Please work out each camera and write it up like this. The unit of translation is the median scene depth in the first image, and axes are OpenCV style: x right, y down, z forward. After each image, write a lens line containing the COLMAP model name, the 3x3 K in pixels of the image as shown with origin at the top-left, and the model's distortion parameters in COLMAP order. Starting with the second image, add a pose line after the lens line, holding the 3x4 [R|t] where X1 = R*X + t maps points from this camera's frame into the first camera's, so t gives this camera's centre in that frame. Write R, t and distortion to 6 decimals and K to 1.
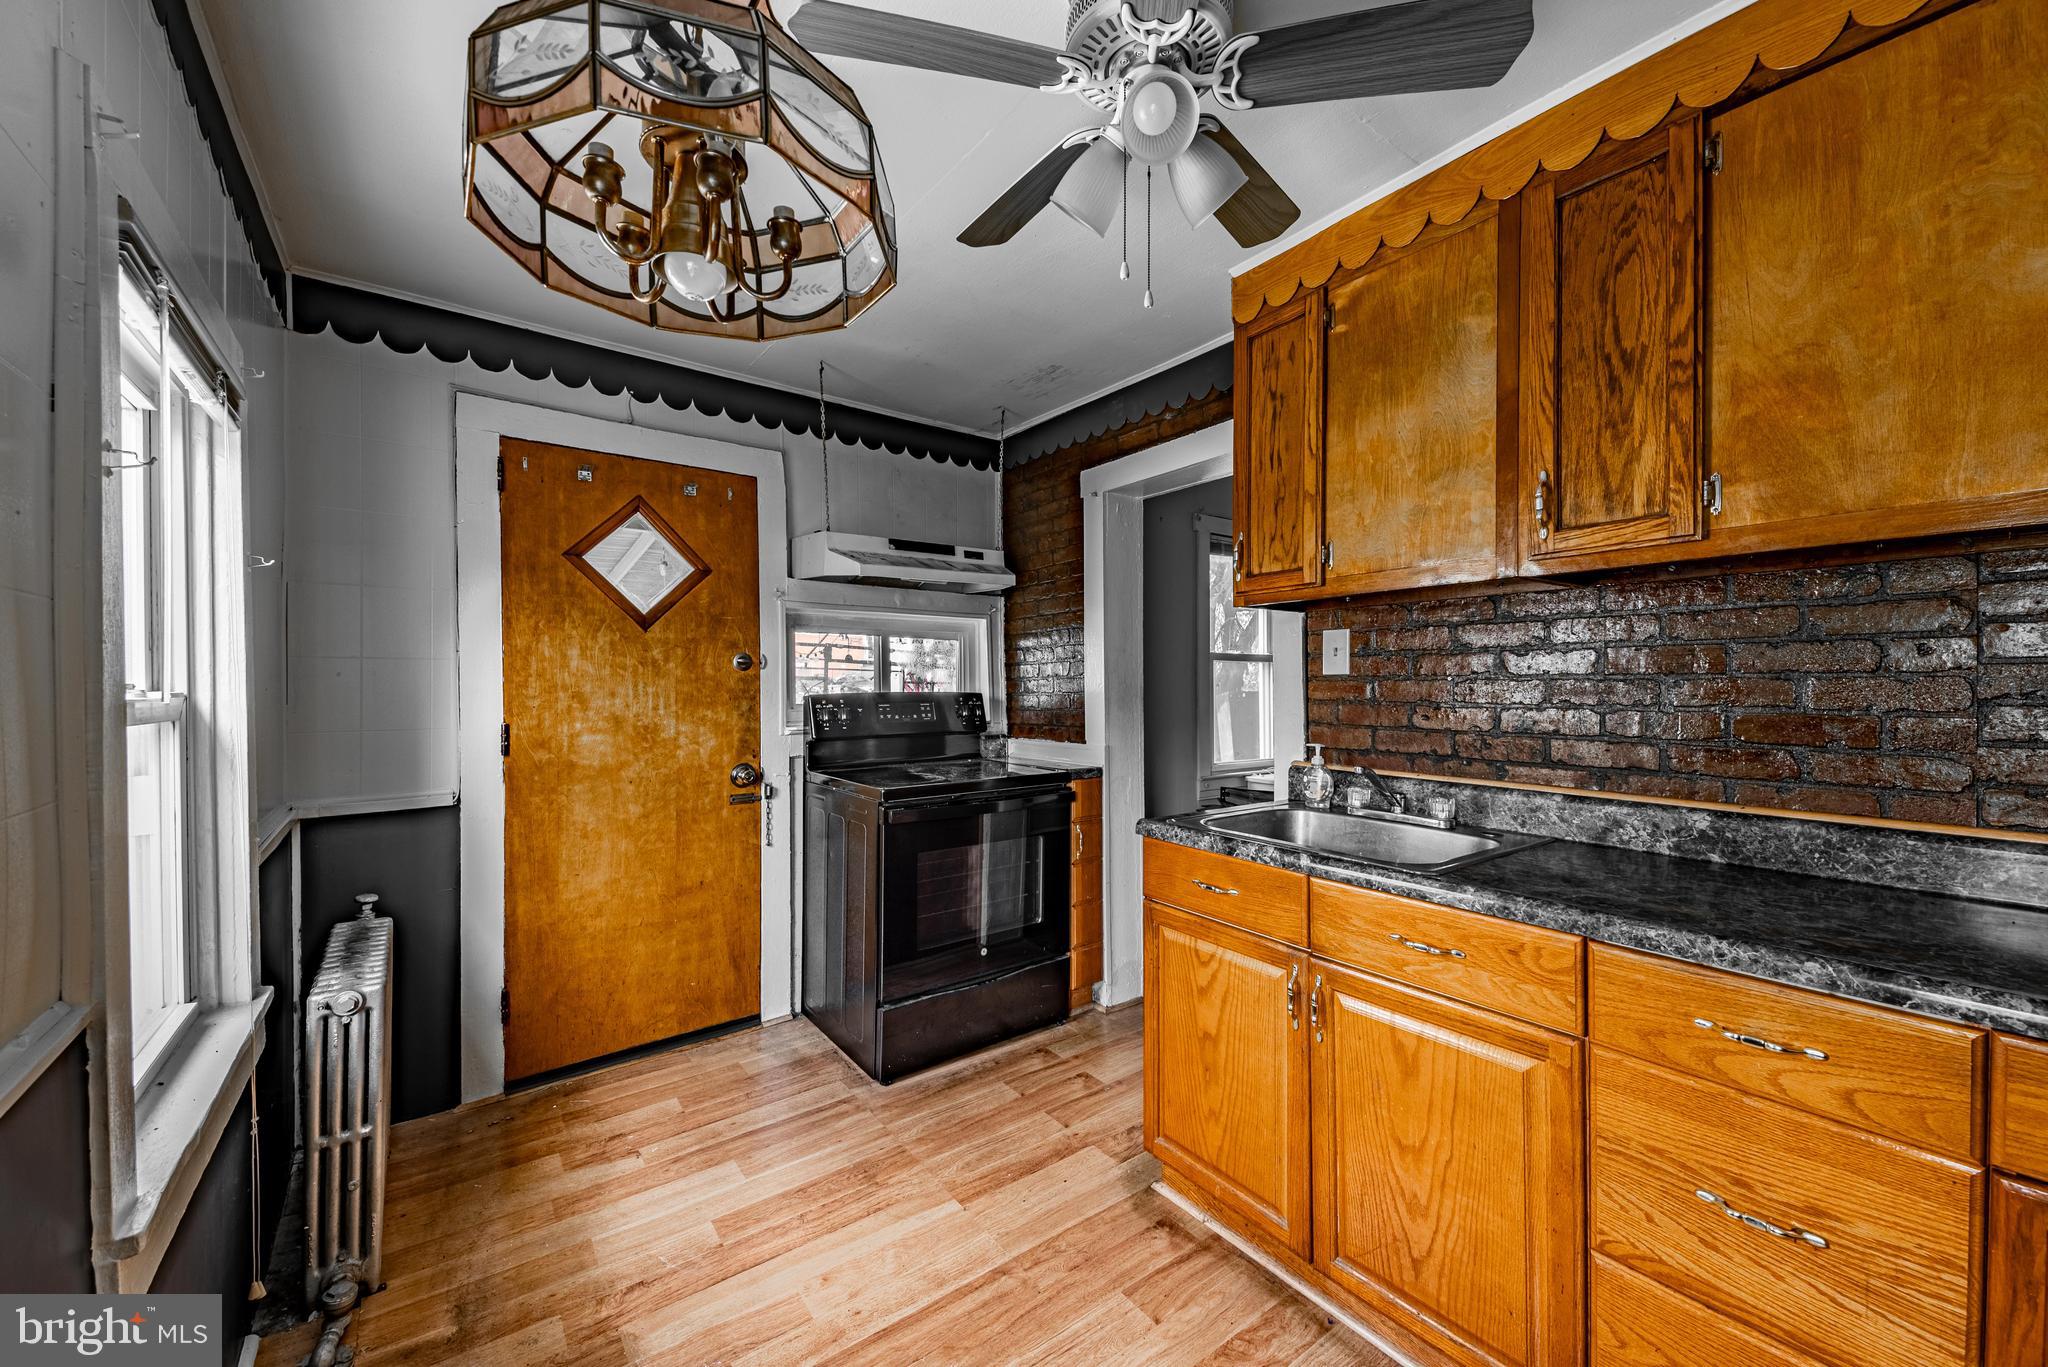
lens RADIAL K [[794.6, 0, 1024.0], [0, 794.6, 683.5], [0, 0, 1]] dist [0.048233, -0.018813]
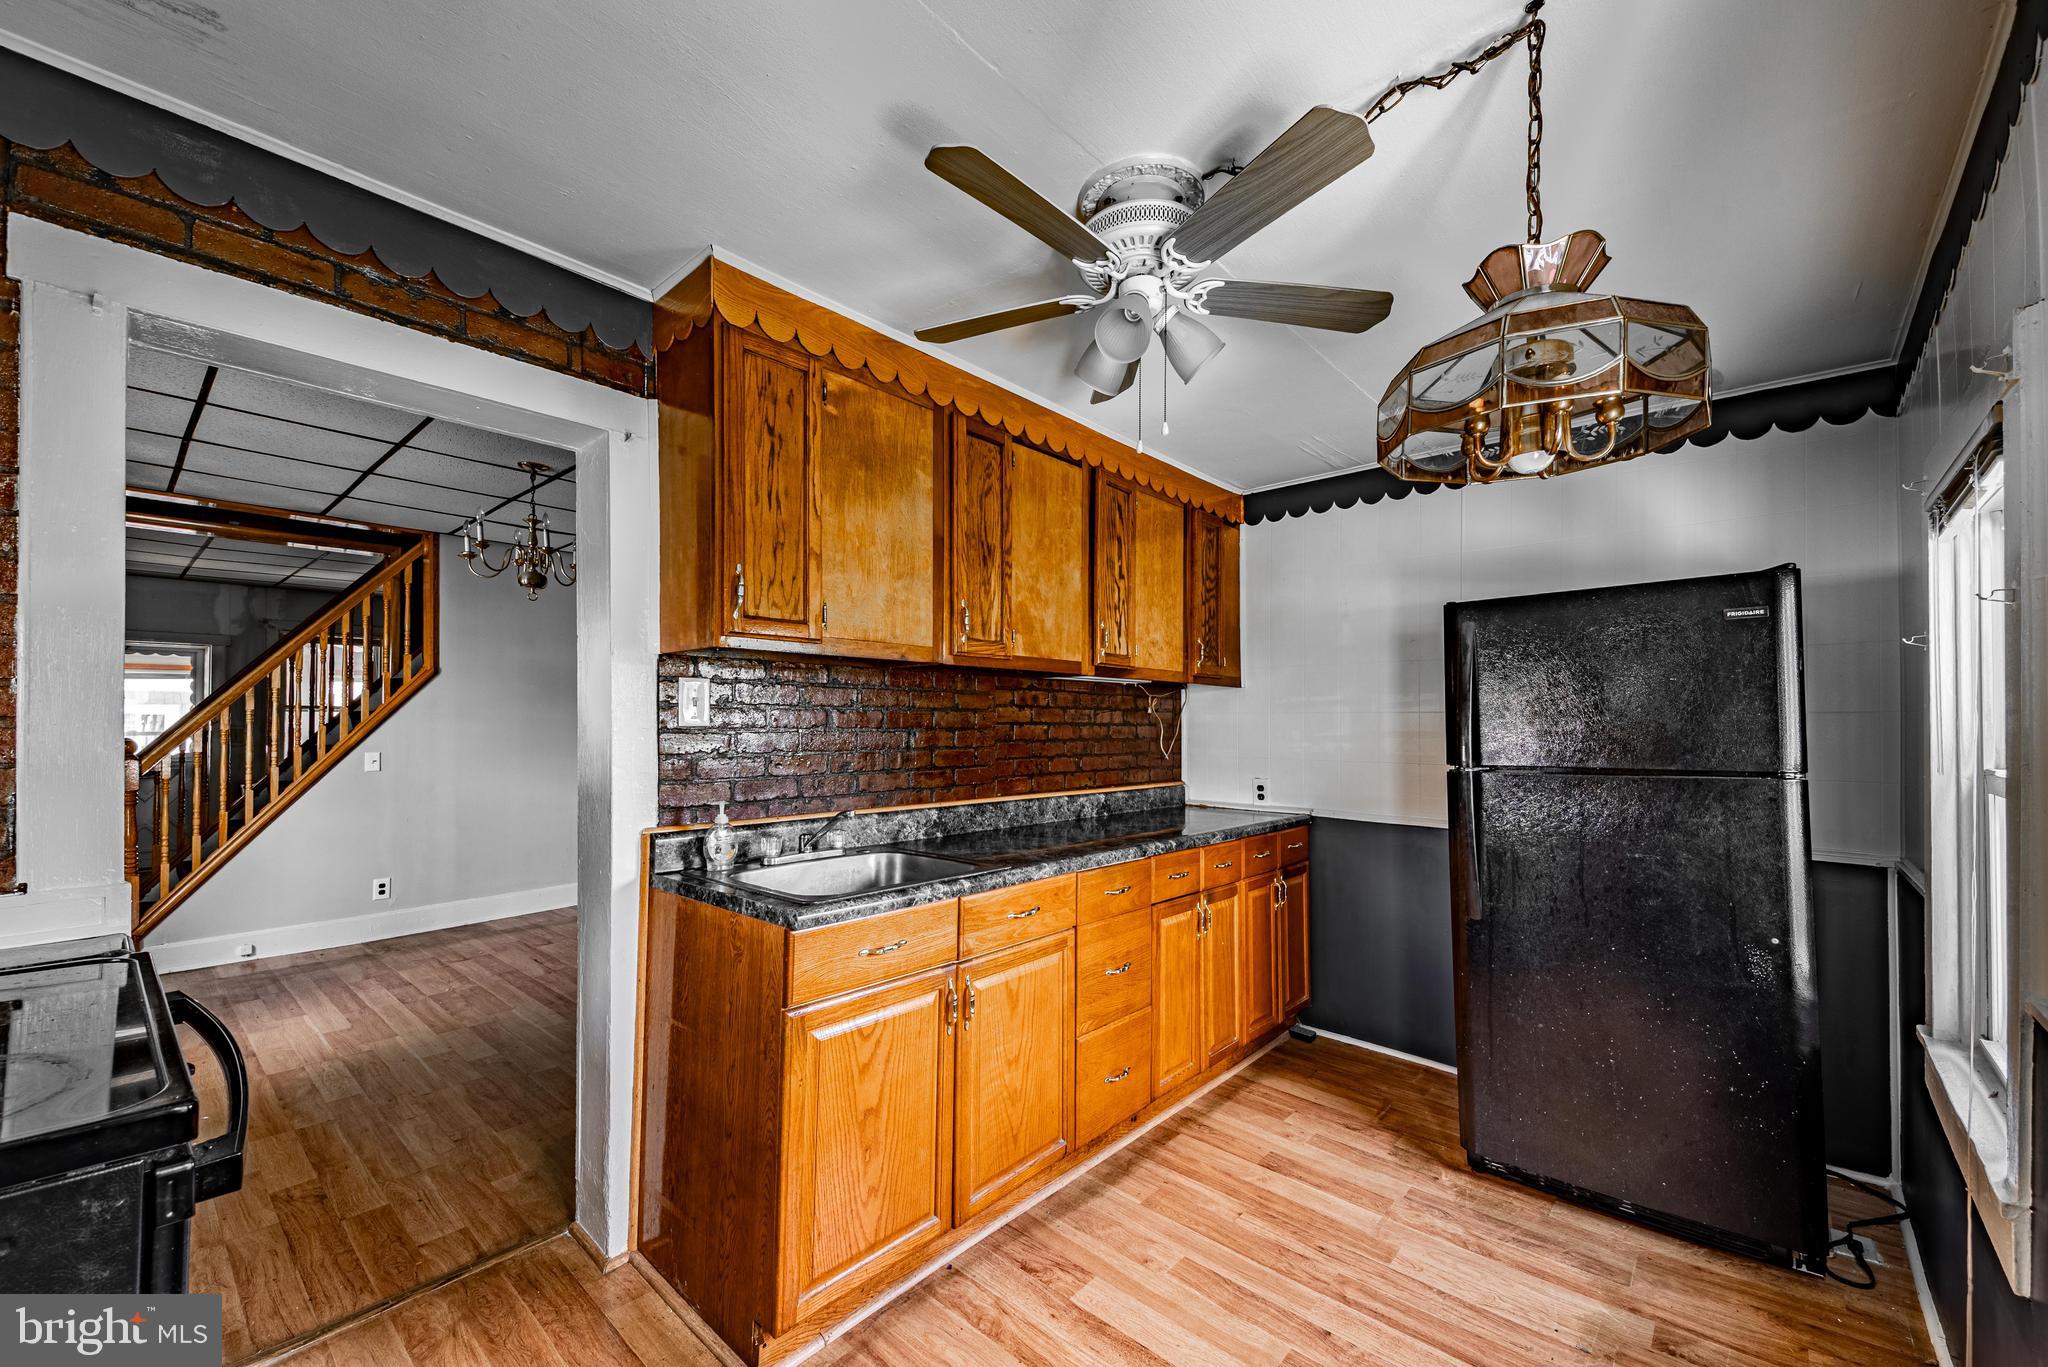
lens RADIAL K [[805.0, 0, 1015.8], [0, 805.0, 705.8], [0, 0, 1]] dist [0.049155, -0.019518]
pose [[-0.208010, 0.023099, 0.977854, -0.773920], [-0.003984, 0.999693, -0.024462, -0.017323], [-0.978119, -0.008984, -0.207854, 1.057373]]
